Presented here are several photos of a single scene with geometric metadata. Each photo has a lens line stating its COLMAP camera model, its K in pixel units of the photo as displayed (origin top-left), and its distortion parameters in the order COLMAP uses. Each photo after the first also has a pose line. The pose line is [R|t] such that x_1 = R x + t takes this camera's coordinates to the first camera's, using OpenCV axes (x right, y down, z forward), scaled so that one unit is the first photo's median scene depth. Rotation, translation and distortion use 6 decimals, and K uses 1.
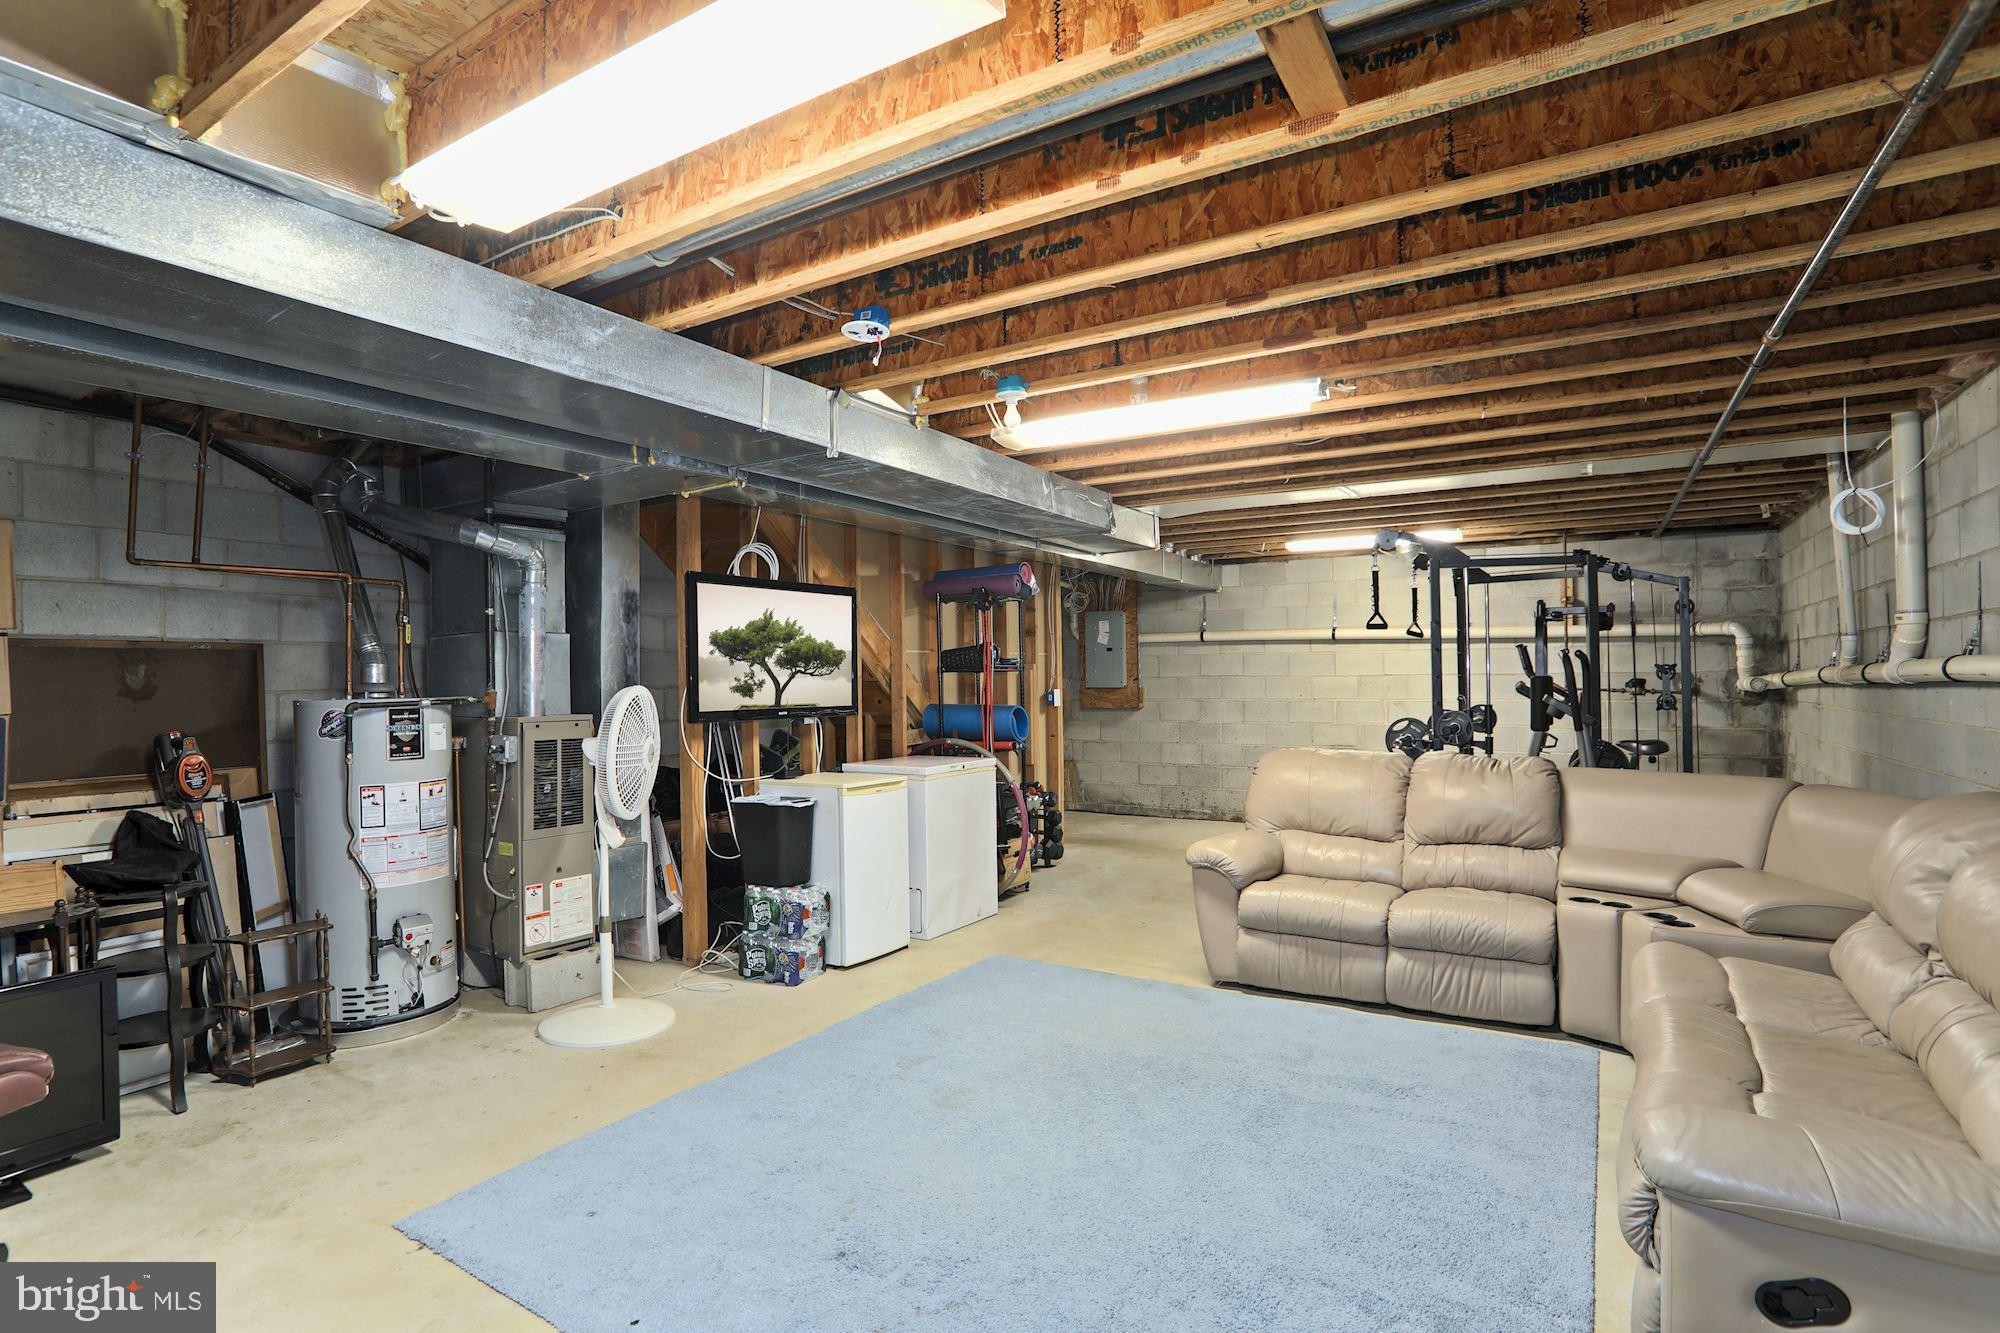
lens RADIAL K [[962.1, 0, 987.6], [0, 962.1, 676.9], [0, 0, 1]] dist [-0.005353, 0.012303]
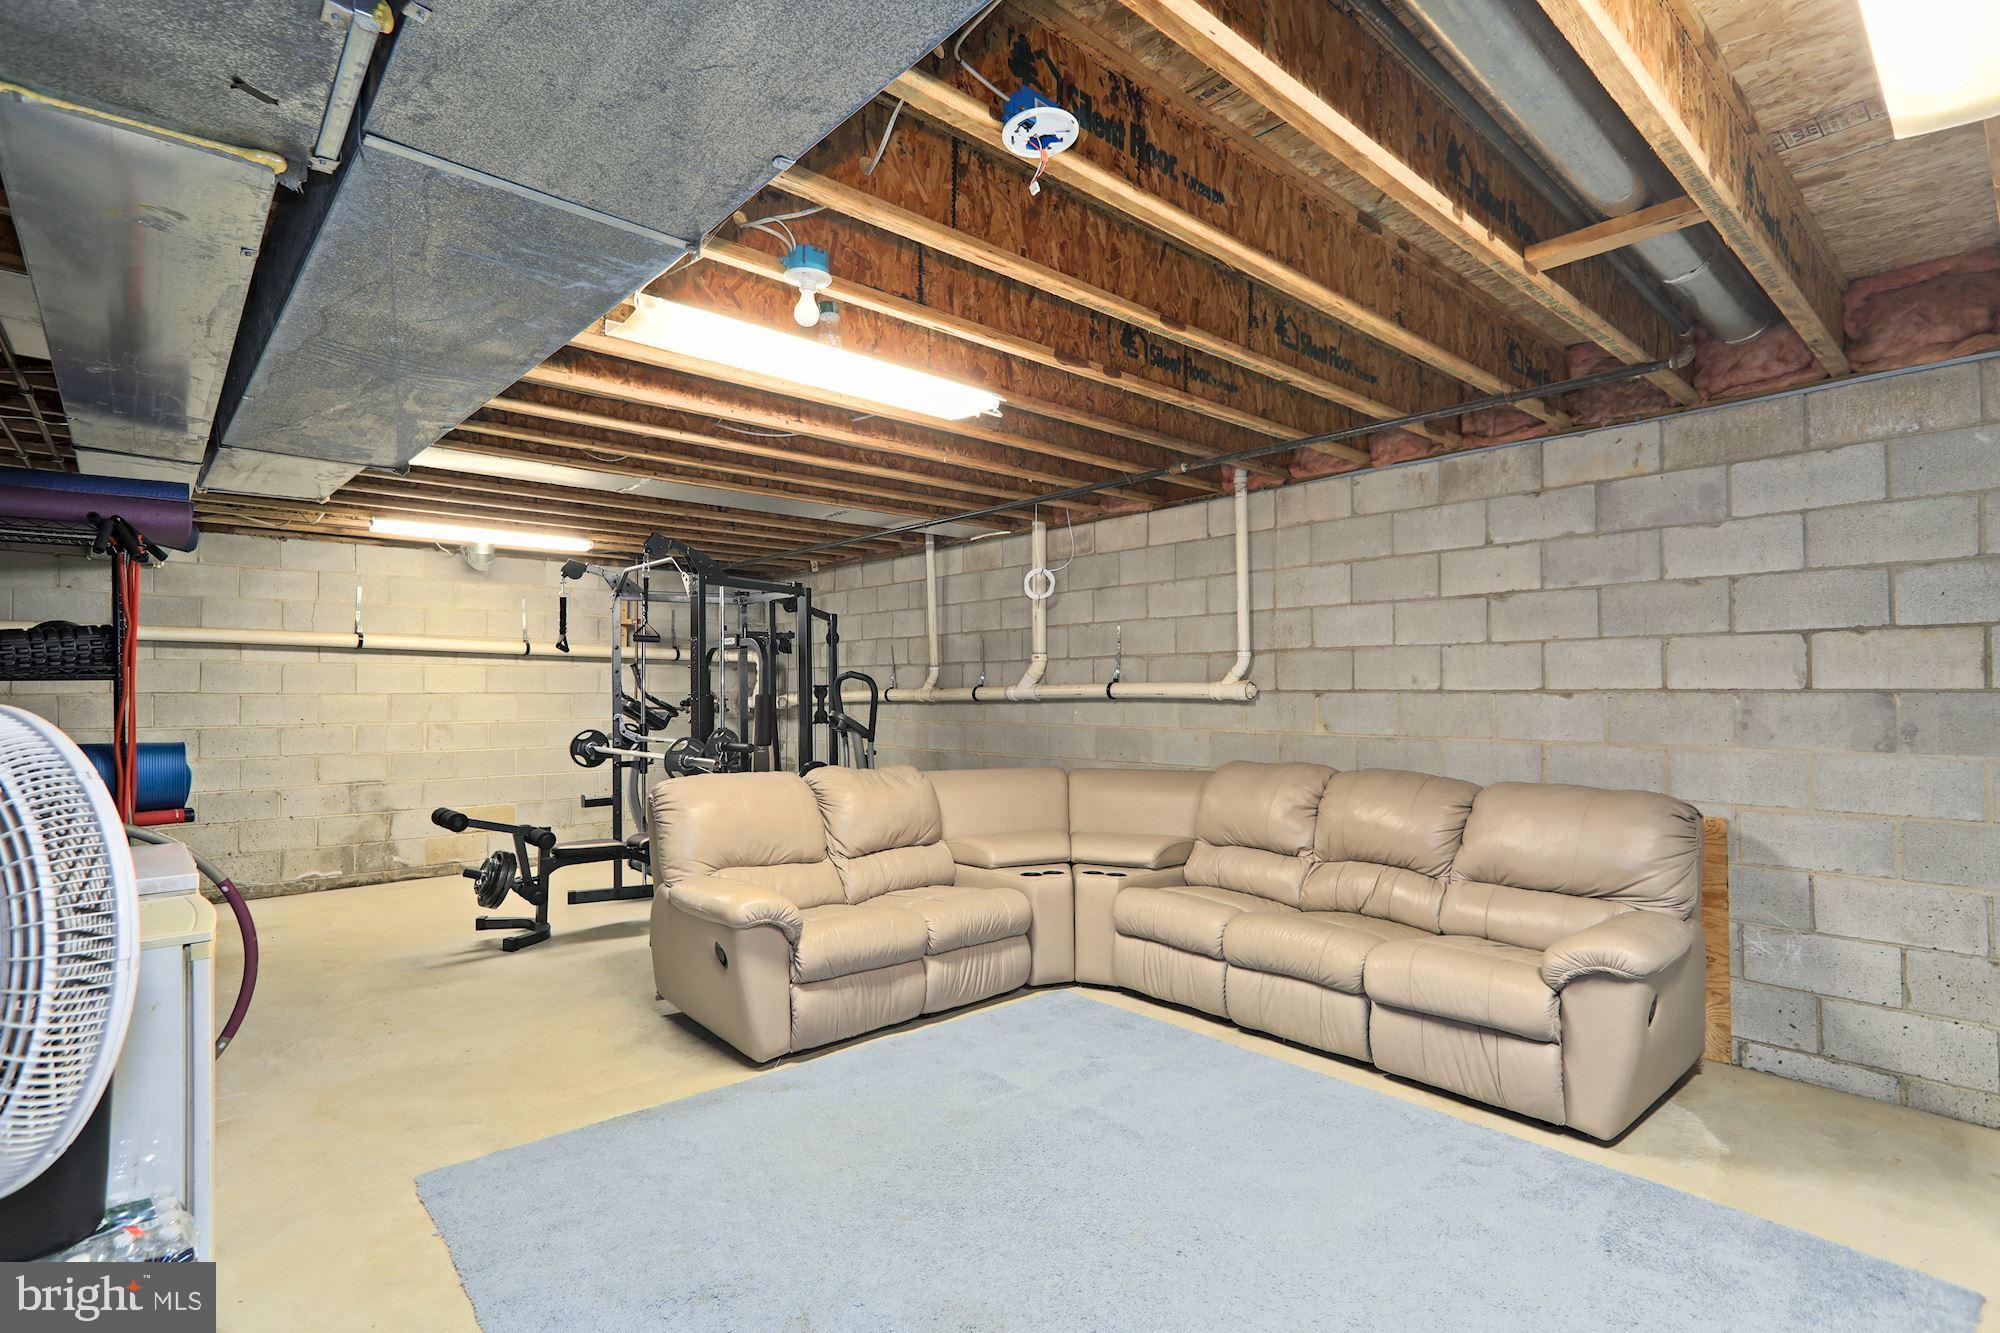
lens RADIAL K [[962.1, 0, 987.6], [0, 962.1, 676.9], [0, 0, 1]] dist [-0.005353, 0.012303]
pose [[0.327273, 0.025658, 0.944581, -0.496304], [-0.003242, 0.999656, -0.026031, 0.008826], [-0.944924, 0.005457, 0.327243, 0.564263]]
